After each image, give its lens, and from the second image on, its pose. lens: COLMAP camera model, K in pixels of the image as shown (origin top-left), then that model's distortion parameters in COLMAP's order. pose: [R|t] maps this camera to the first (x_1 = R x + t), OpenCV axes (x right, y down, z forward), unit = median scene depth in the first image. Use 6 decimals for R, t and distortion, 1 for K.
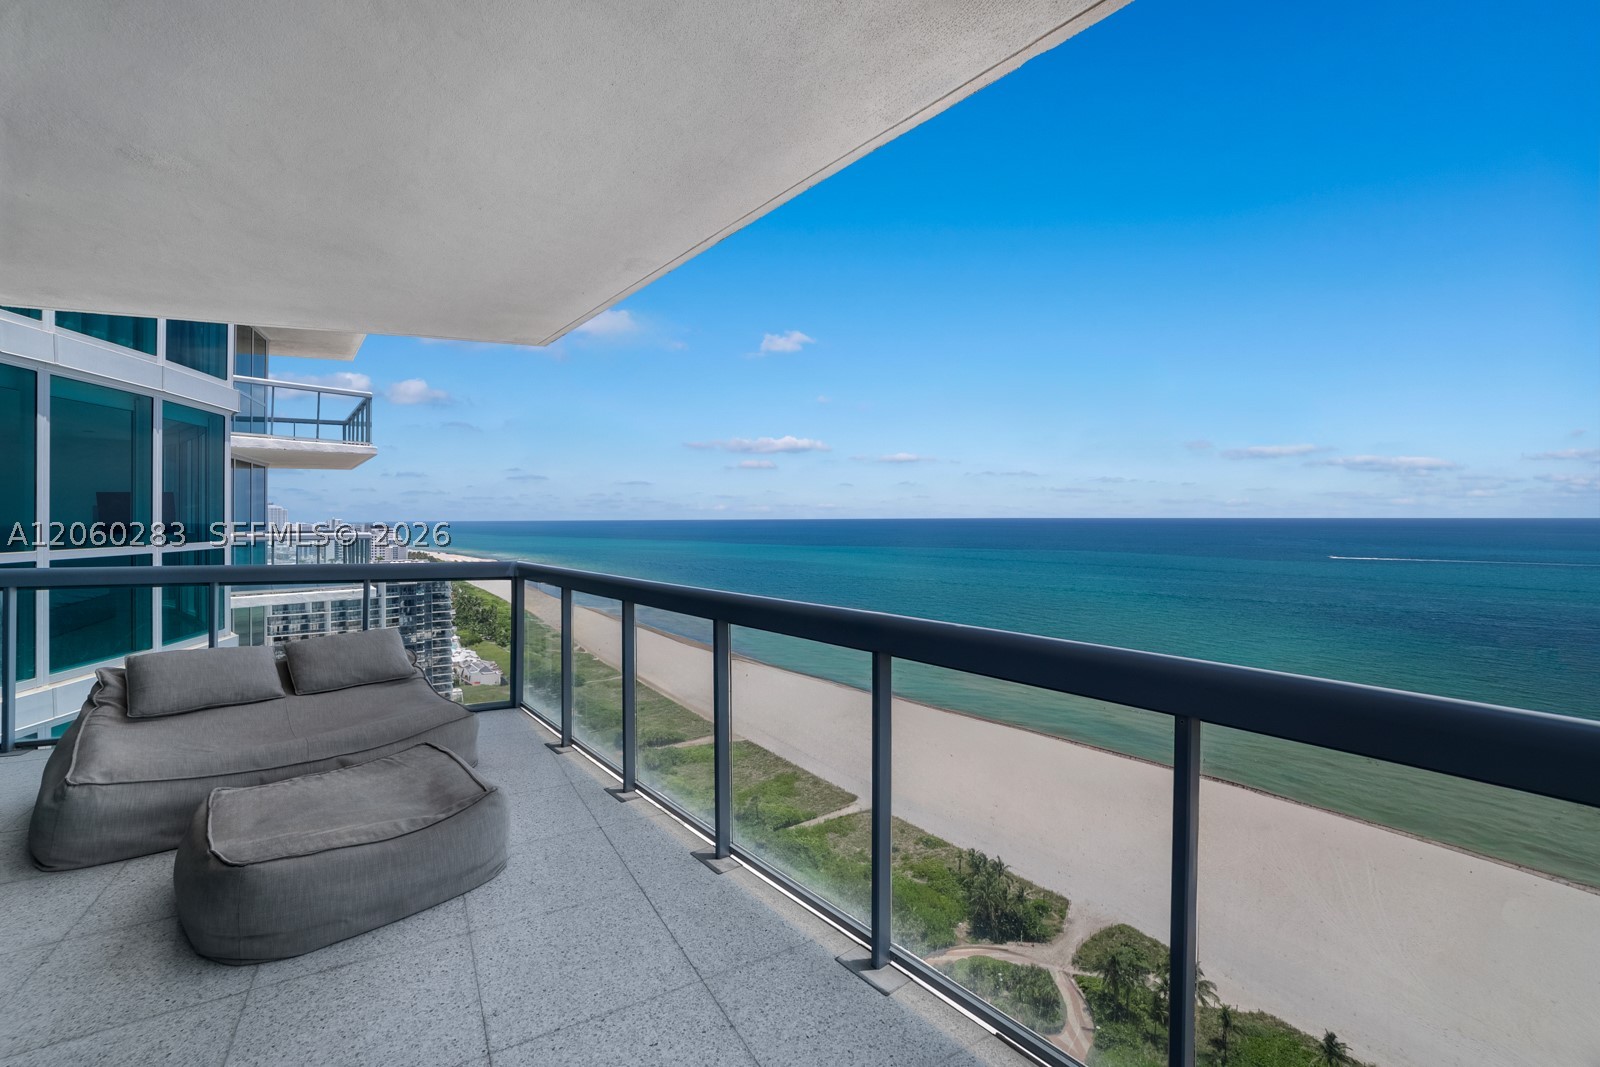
lens RADIAL K [[701.9, 0, 748.8], [0, 701.9, 511.8], [0, 0, 1]] dist [-0.035981, 0.016501]
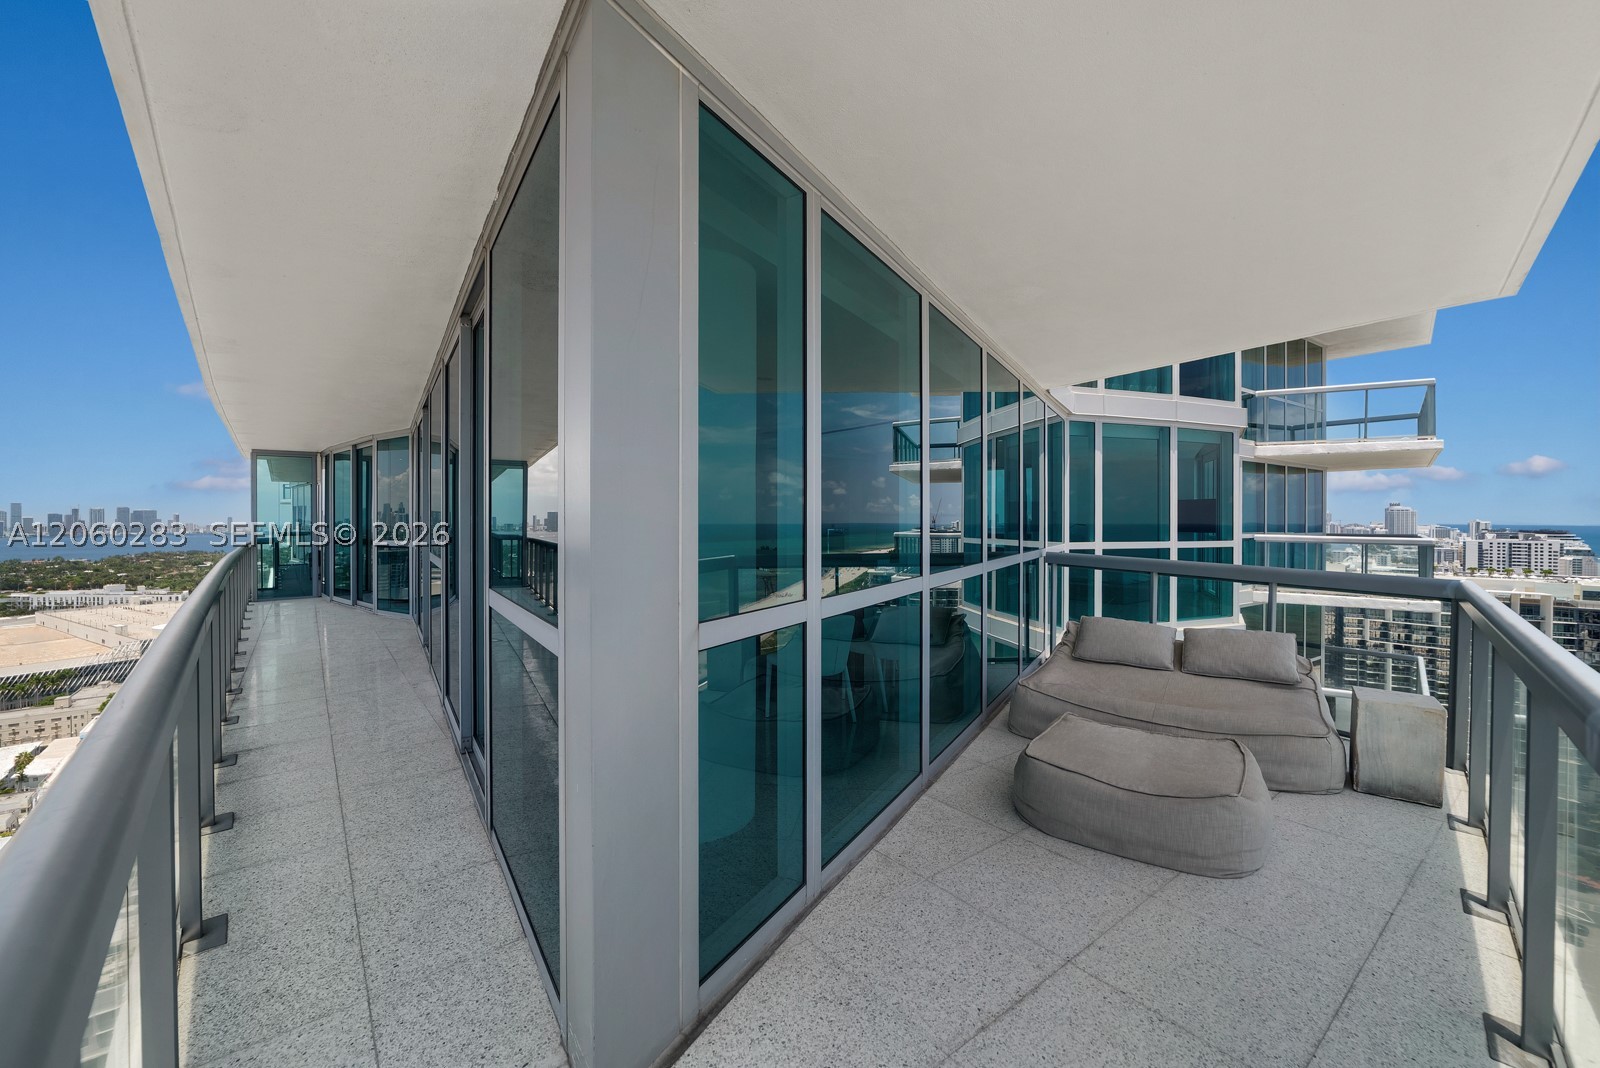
lens RADIAL K [[632.2, 0, 770.5], [0, 632.2, 519.9], [0, 0, 1]] dist [-0.000444, -0.000086]
pose [[0.130109, 0.002997, -0.991495, 0.293987], [0.007327, 0.999965, 0.003984, -0.004375], [0.991473, -0.007783, 0.130083, 0.145893]]
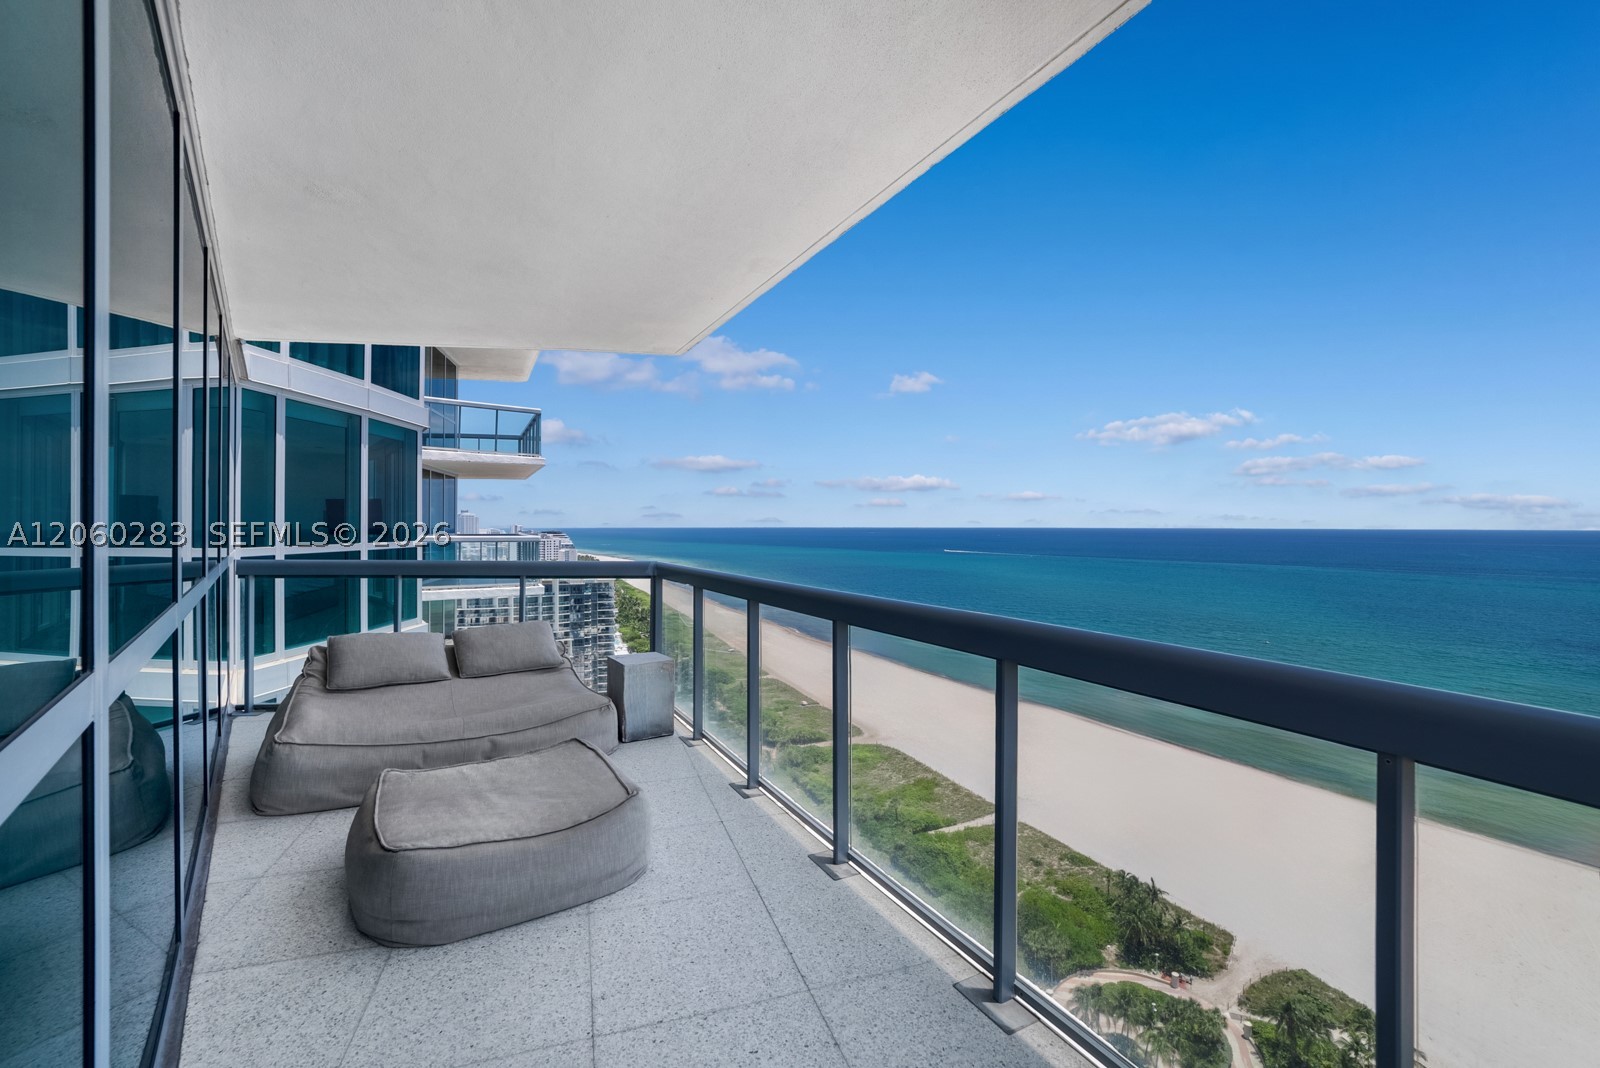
lens RADIAL K [[673.6, 0, 762.4], [0, 673.6, 529.9], [0, 0, 1]] dist [-0.045469, 0.021411]
pose [[0.981216, 0.005964, -0.192821, 0.021708], [-0.003497, 0.999908, 0.013131, 0.011363], [0.192882, -0.012210, 0.981146, 0.045058]]
